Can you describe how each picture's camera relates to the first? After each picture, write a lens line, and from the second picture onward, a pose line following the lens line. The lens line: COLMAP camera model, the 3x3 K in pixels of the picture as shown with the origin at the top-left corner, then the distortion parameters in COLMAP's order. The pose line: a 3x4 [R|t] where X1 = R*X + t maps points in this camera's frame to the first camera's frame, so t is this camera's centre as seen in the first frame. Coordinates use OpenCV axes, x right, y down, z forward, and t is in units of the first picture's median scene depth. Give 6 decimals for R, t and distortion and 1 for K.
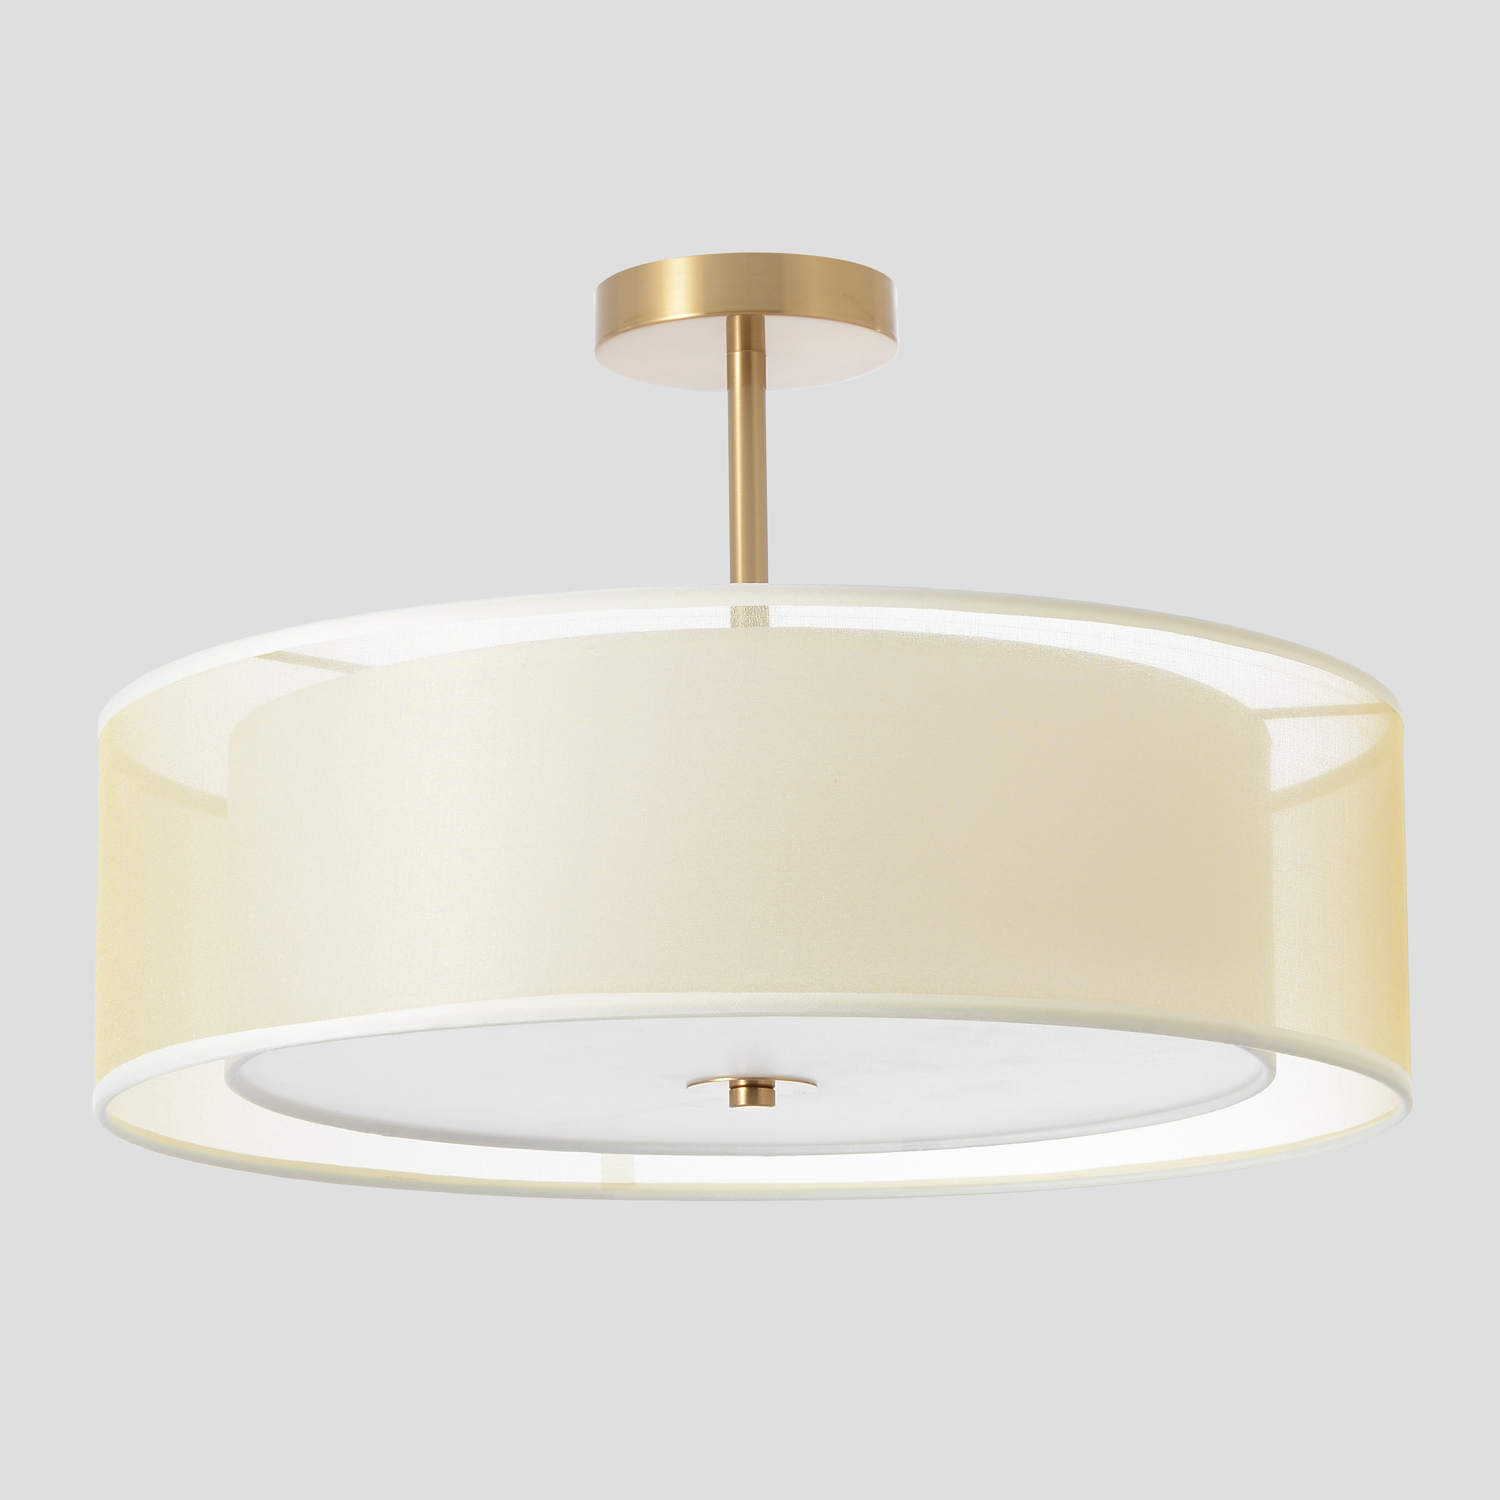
lens RADIAL K [[6495.9, 0, 750.0], [0, 6495.9, 750.0], [0, 0, 1]] dist [0.193693, -2.421610]
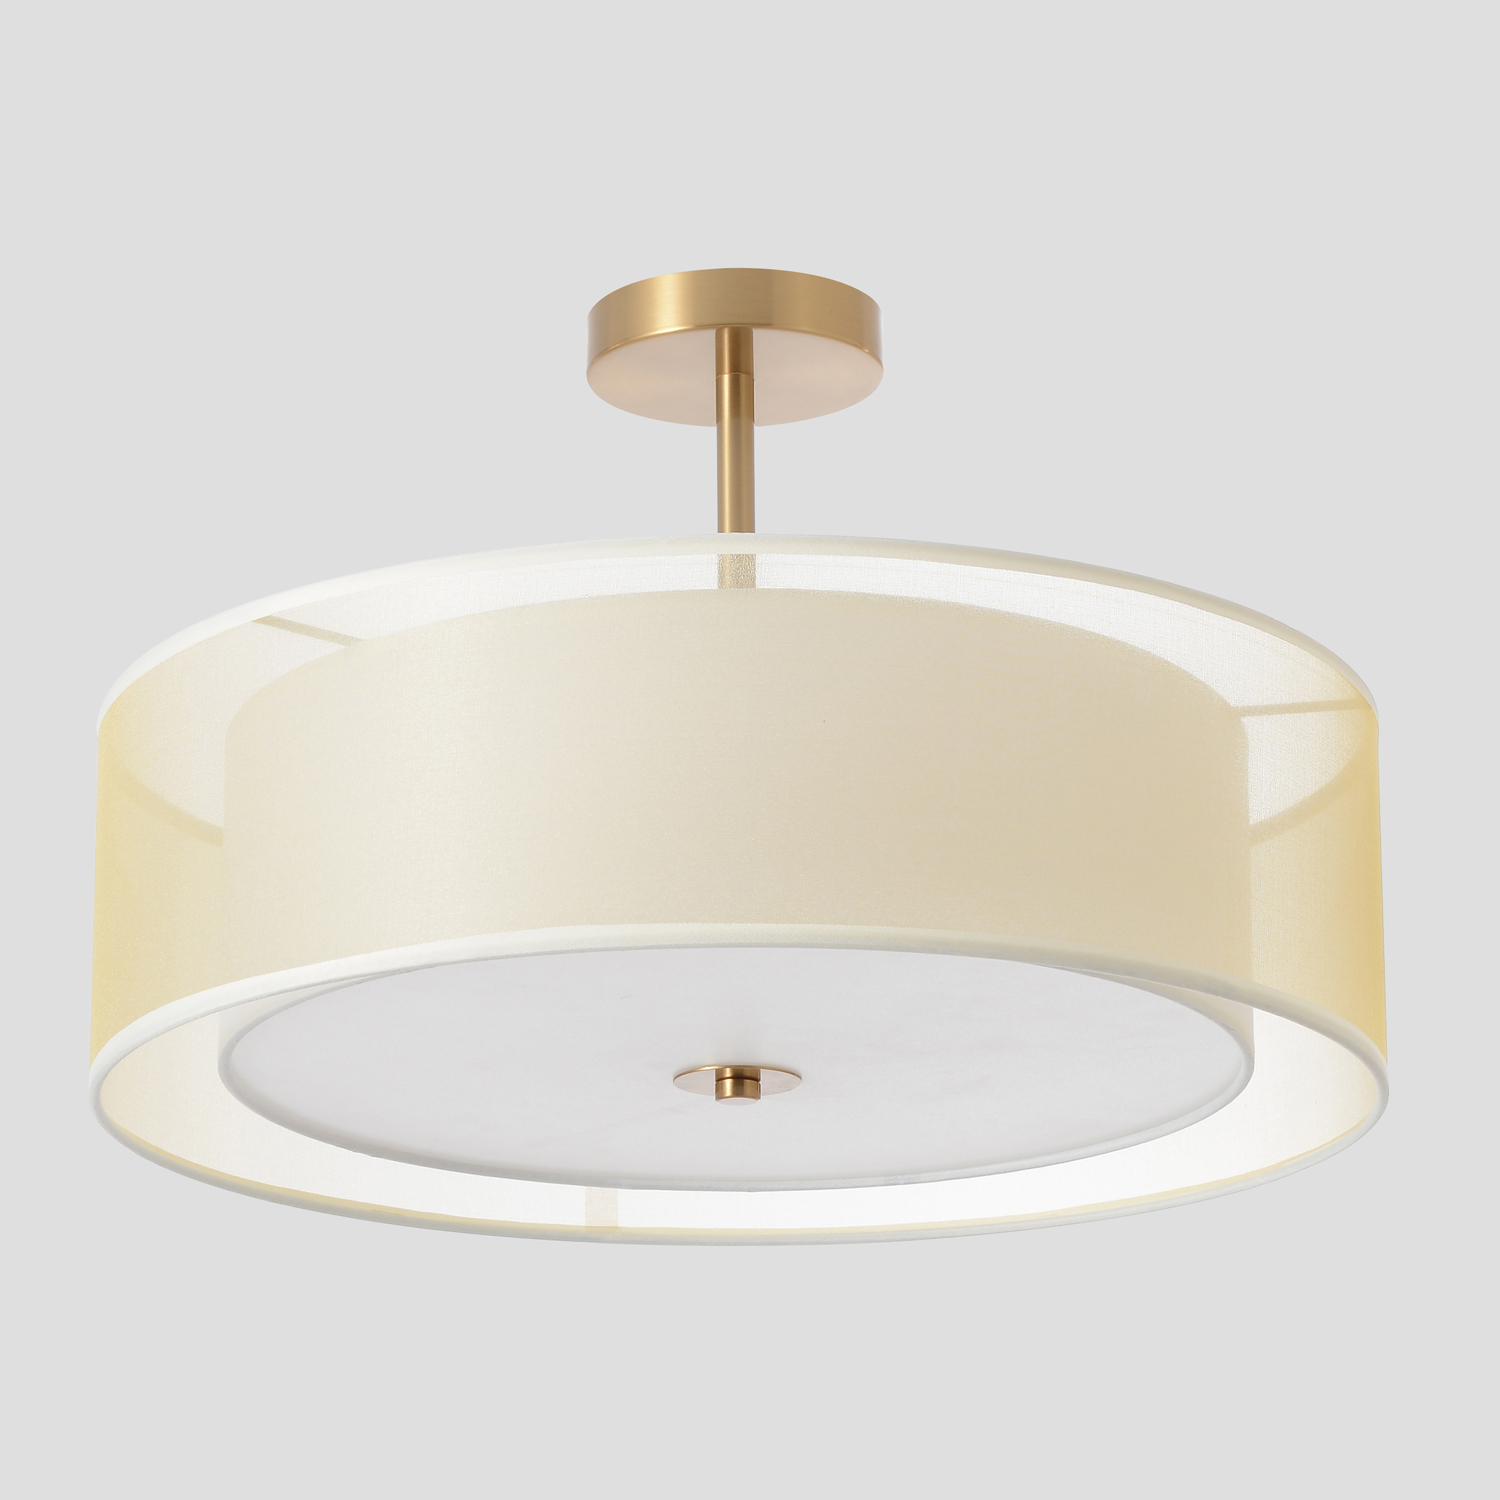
lens RADIAL K [[6495.9, 0, 750.0], [0, 6495.9, 750.0], [0, 0, 1]] dist [0.193693, -2.421610]
pose [[0.999966, 0.005377, 0.006245, -0.004323], [-0.004796, 0.995960, -0.089674, 0.090016], [-0.006702, 0.089641, 0.995952, -0.014717]]
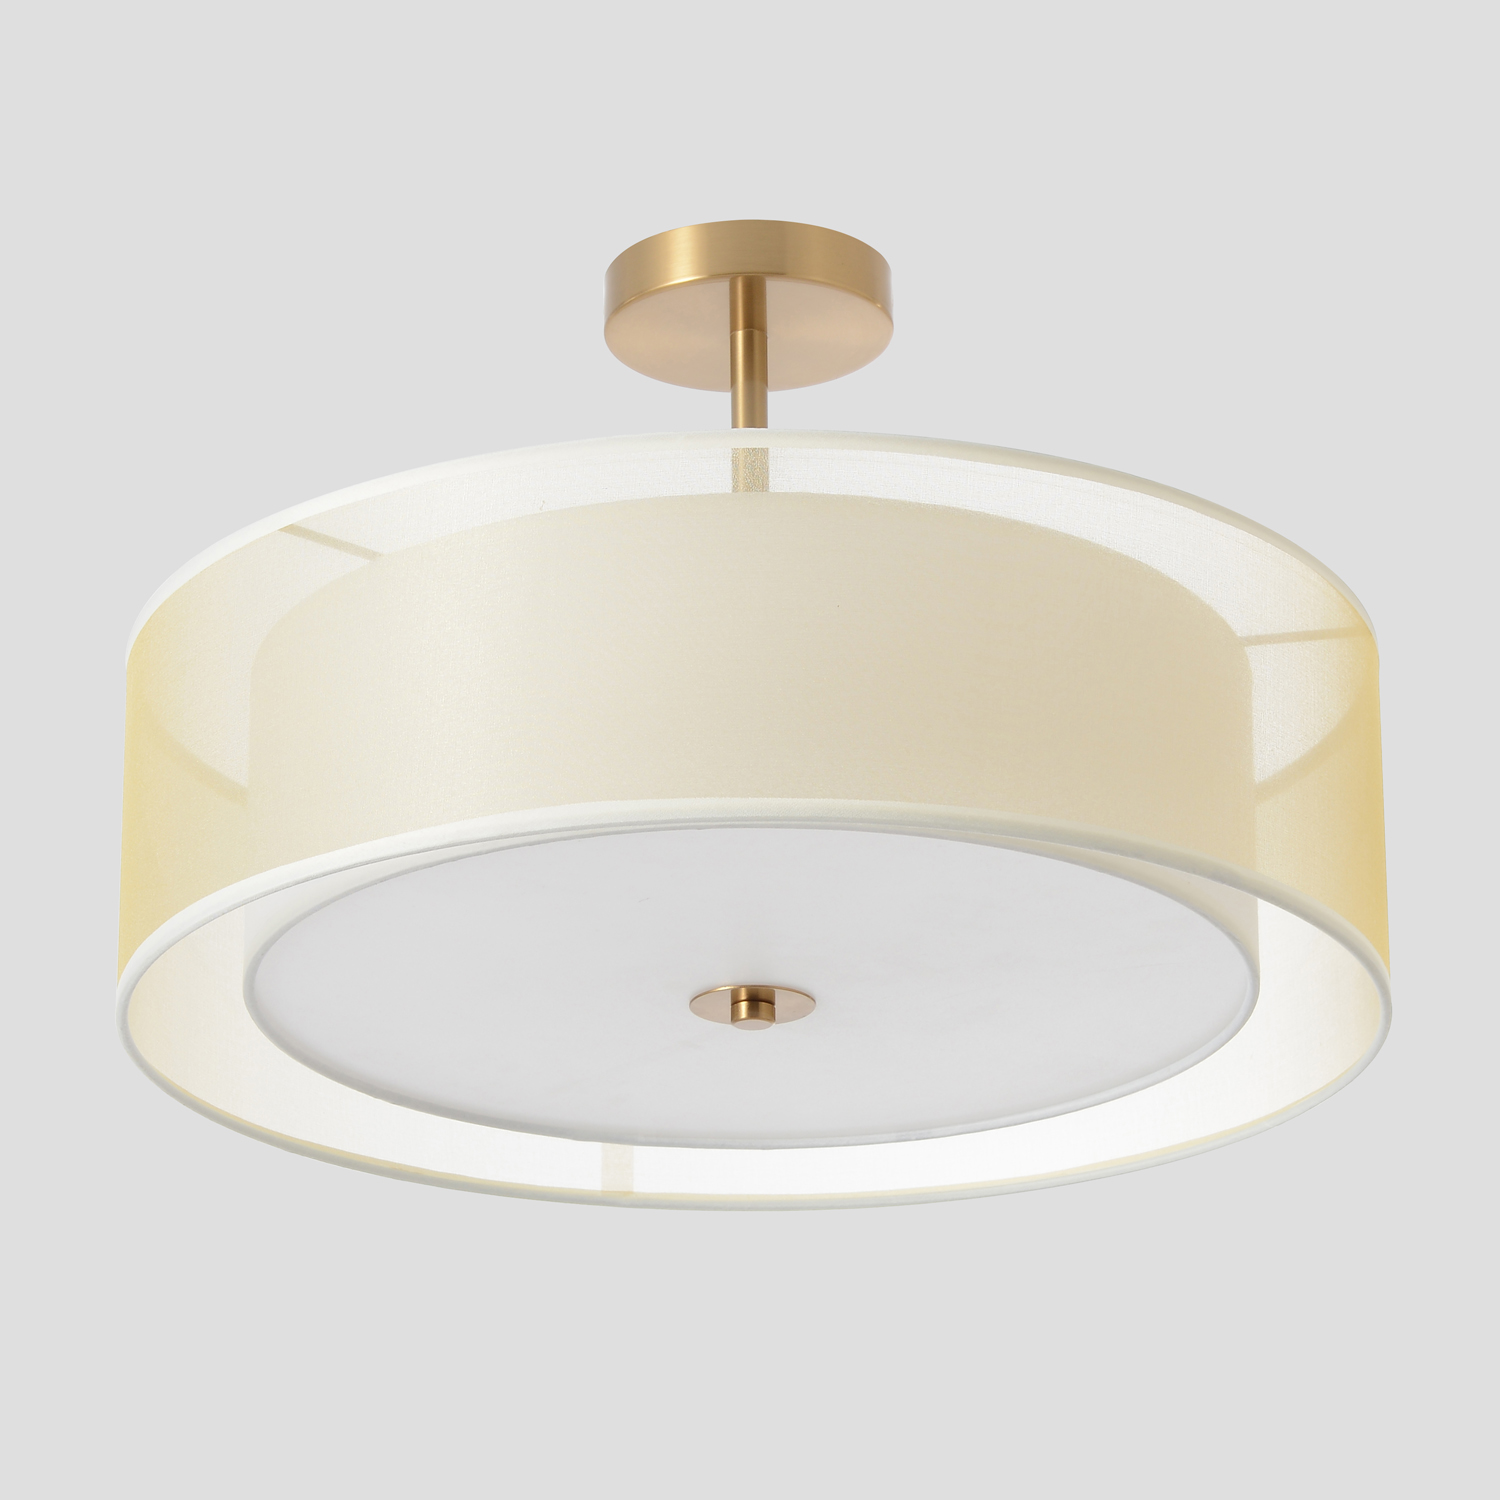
lens RADIAL K [[6495.9, 0, 750.0], [0, 6495.9, 750.0], [0, 0, 1]] dist [0.193693, -2.421610]
pose [[0.999971, 0.004435, 0.006190, -0.006617], [-0.003416, 0.987753, -0.155991, 0.170371], [-0.006806, 0.155965, 0.987739, -0.026635]]
